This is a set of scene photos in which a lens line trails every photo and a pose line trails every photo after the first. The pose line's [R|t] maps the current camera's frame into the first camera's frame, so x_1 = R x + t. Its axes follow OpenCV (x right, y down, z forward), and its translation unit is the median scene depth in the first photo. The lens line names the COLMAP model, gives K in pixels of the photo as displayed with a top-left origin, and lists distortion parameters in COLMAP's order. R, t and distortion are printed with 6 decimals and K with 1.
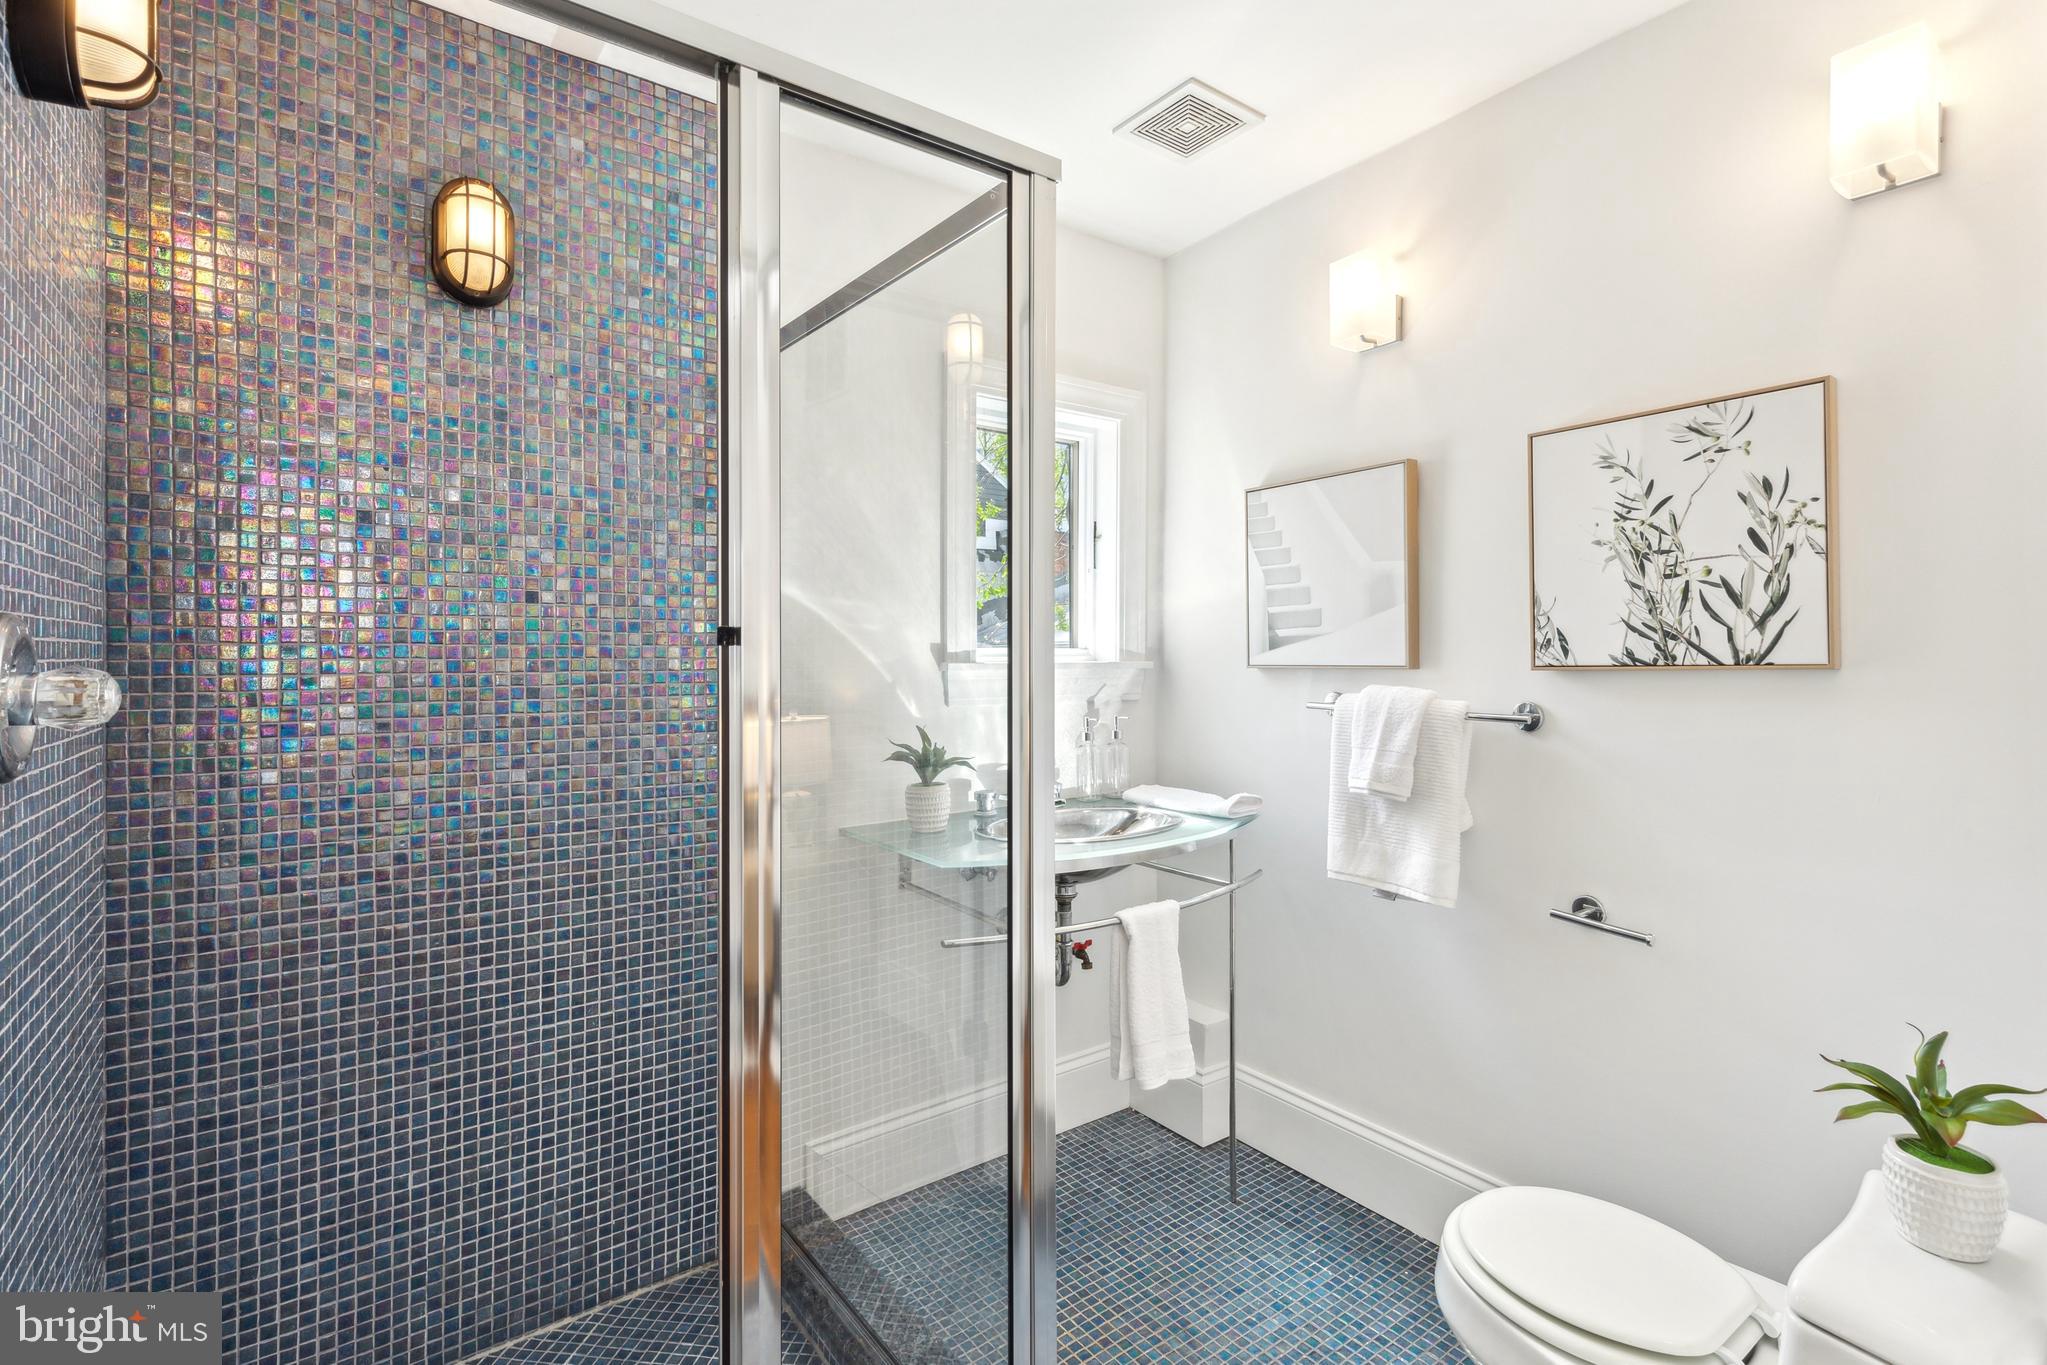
lens RADIAL K [[964.1, 0, 1048.7], [0, 964.1, 639.5], [0, 0, 1]] dist [-0.001906, -0.000594]
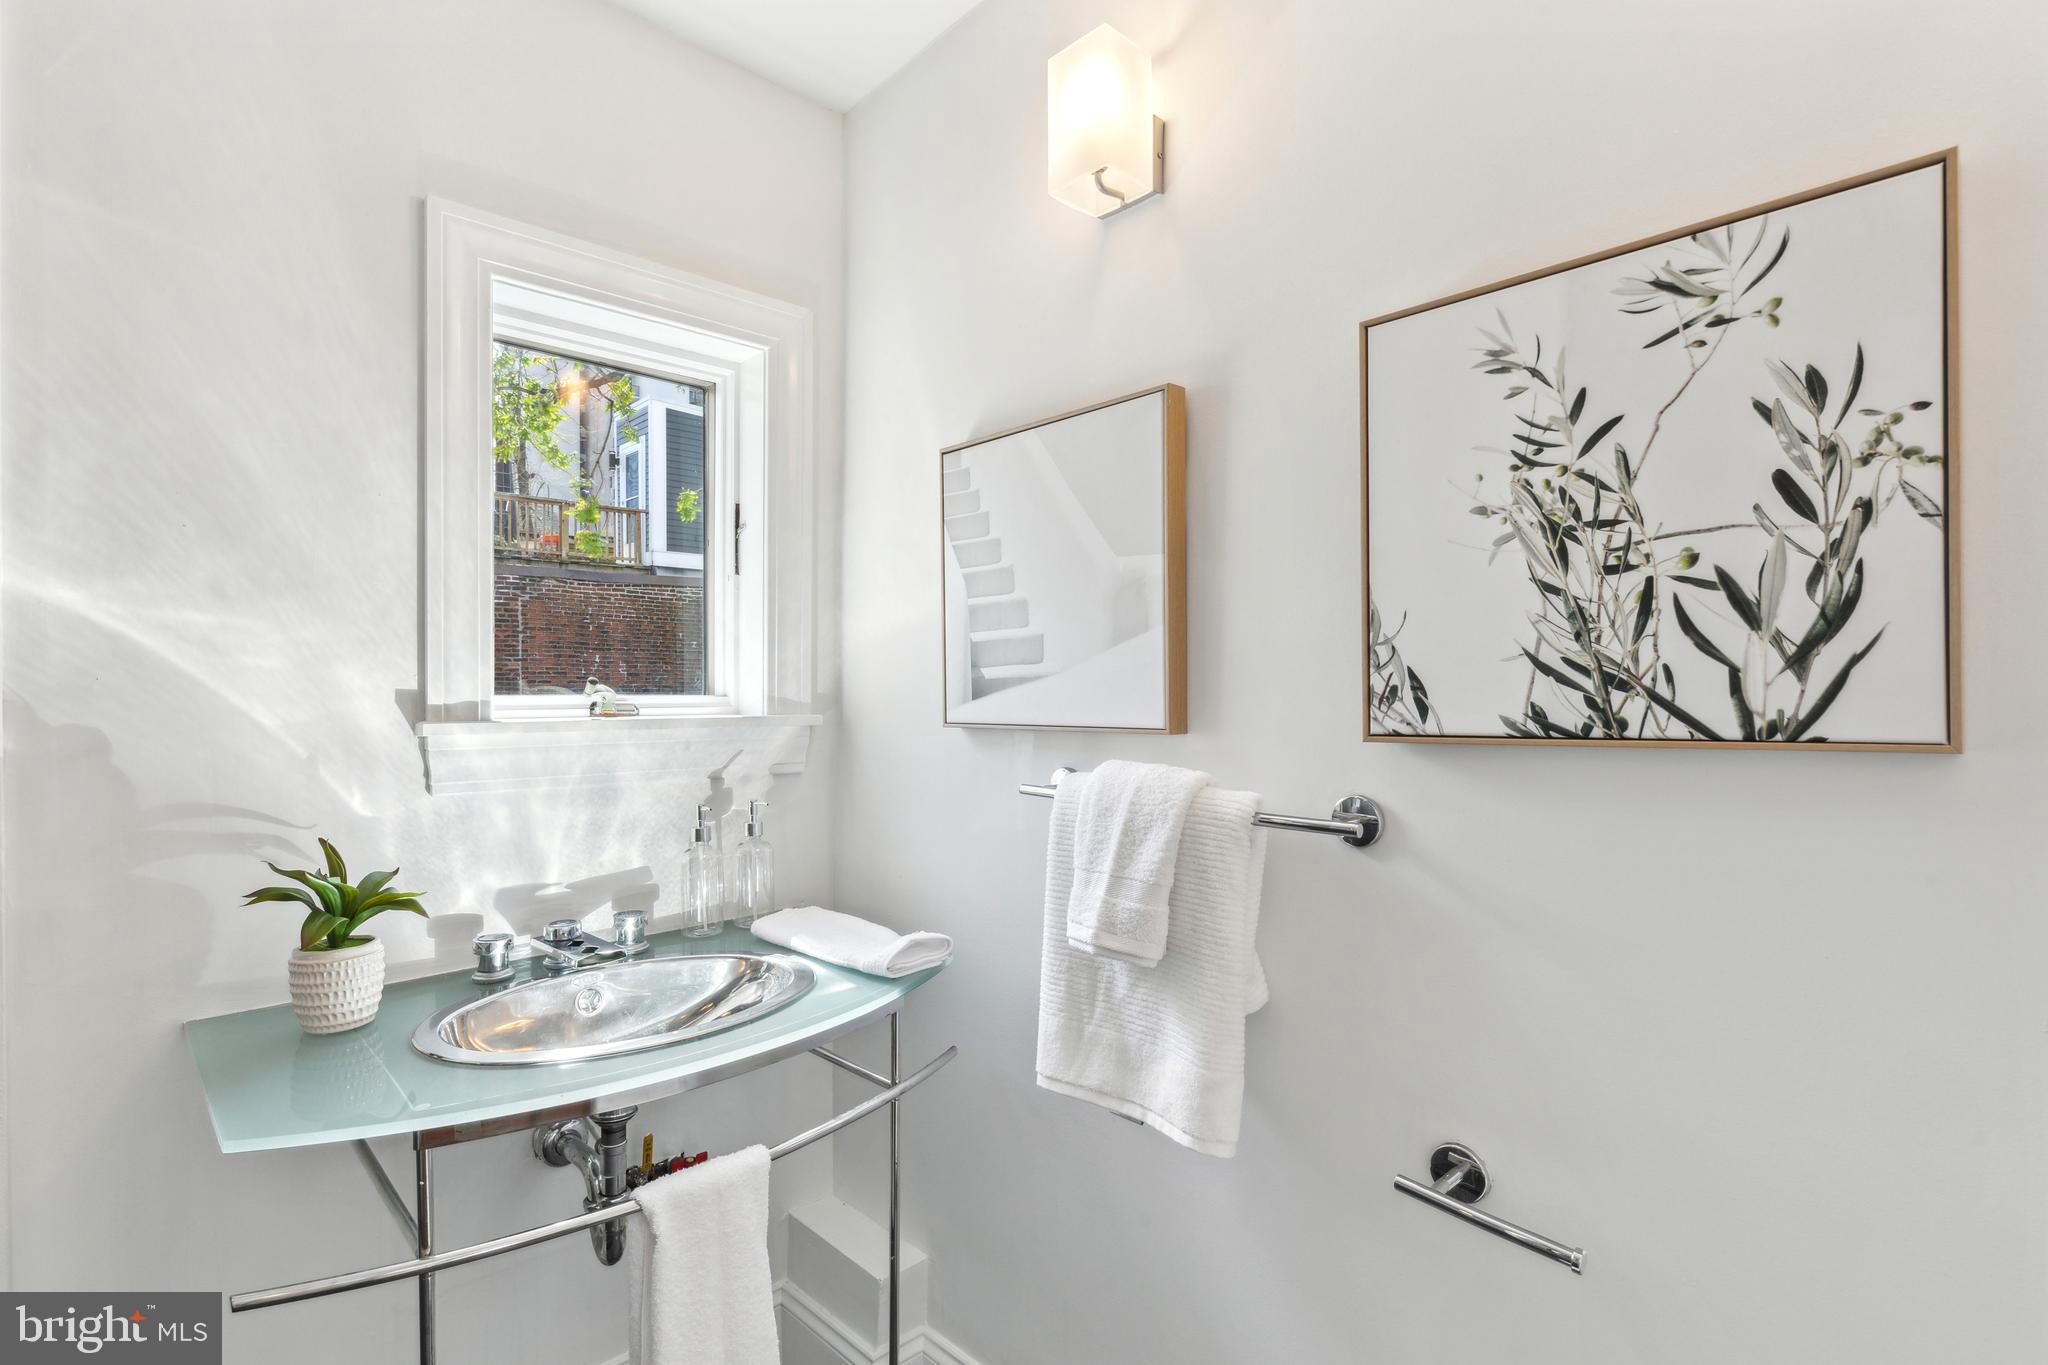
lens RADIAL K [[964.6, 0, 1022.1], [0, 964.6, 687.4], [0, 0, 1]] dist [-0.001906, -0.000594]
pose [[0.990652, -0.000310, 0.136414, 0.214772], [-0.001331, 0.999928, 0.011936, -0.005939], [-0.136408, -0.012006, 0.990580, 0.445767]]
